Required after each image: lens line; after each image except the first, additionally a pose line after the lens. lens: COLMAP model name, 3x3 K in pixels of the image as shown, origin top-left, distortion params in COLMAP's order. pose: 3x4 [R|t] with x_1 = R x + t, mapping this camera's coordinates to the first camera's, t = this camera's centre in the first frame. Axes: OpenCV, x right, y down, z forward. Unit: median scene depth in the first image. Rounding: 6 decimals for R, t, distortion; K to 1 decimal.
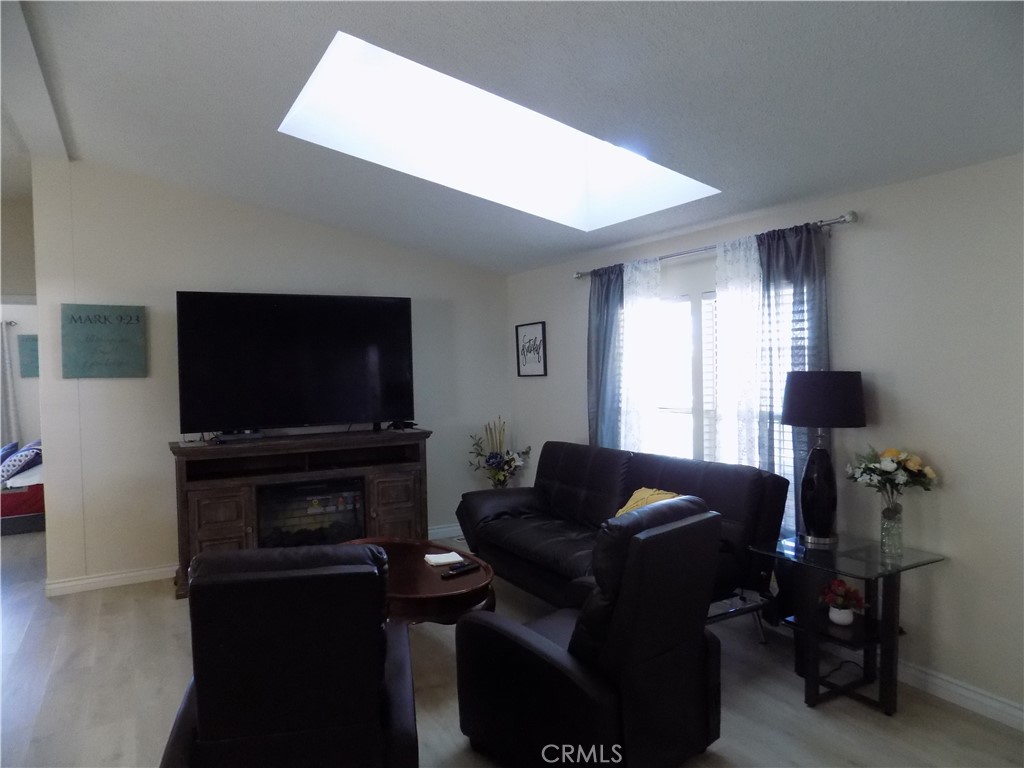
lens RADIAL K [[691.3, 0, 513.7], [0, 691.3, 361.5], [0, 0, 1]] dist [-0.070909, 0.075368]
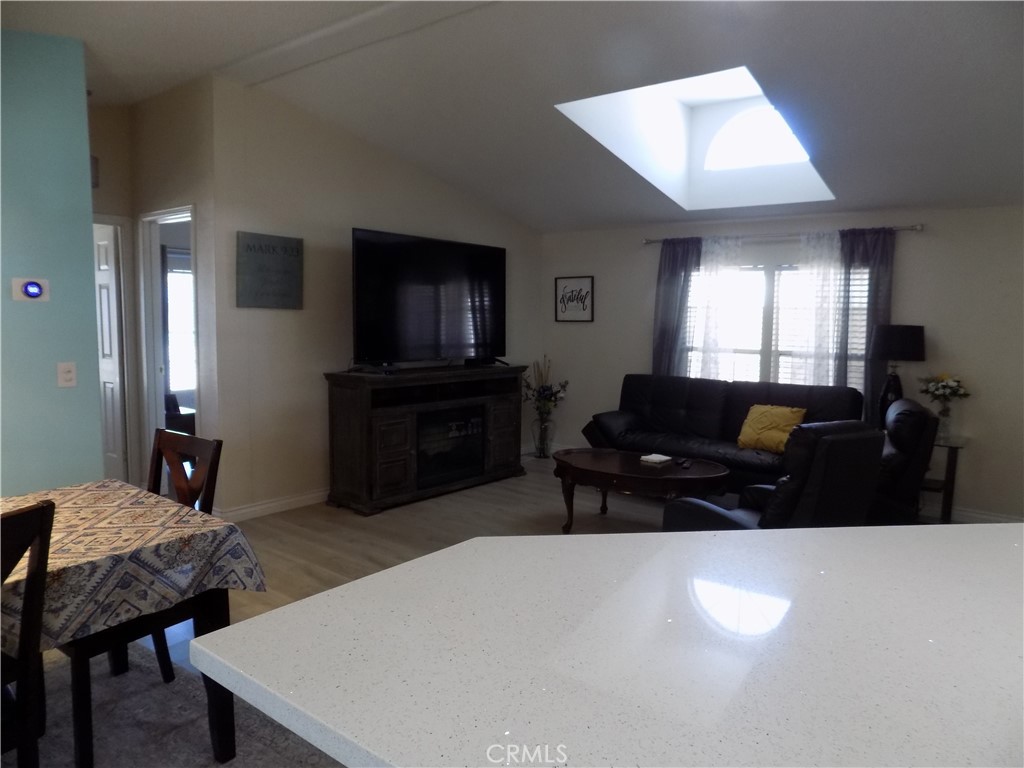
lens RADIAL K [[701.9, 0, 516.3], [0, 701.9, 368.9], [0, 0, 1]] dist [-0.072115, 0.082726]
pose [[0.921576, 0.009520, 0.388081, -0.666723], [-0.040741, 0.996551, 0.072300, 0.023970], [-0.386054, -0.082441, 0.918785, -0.087000]]
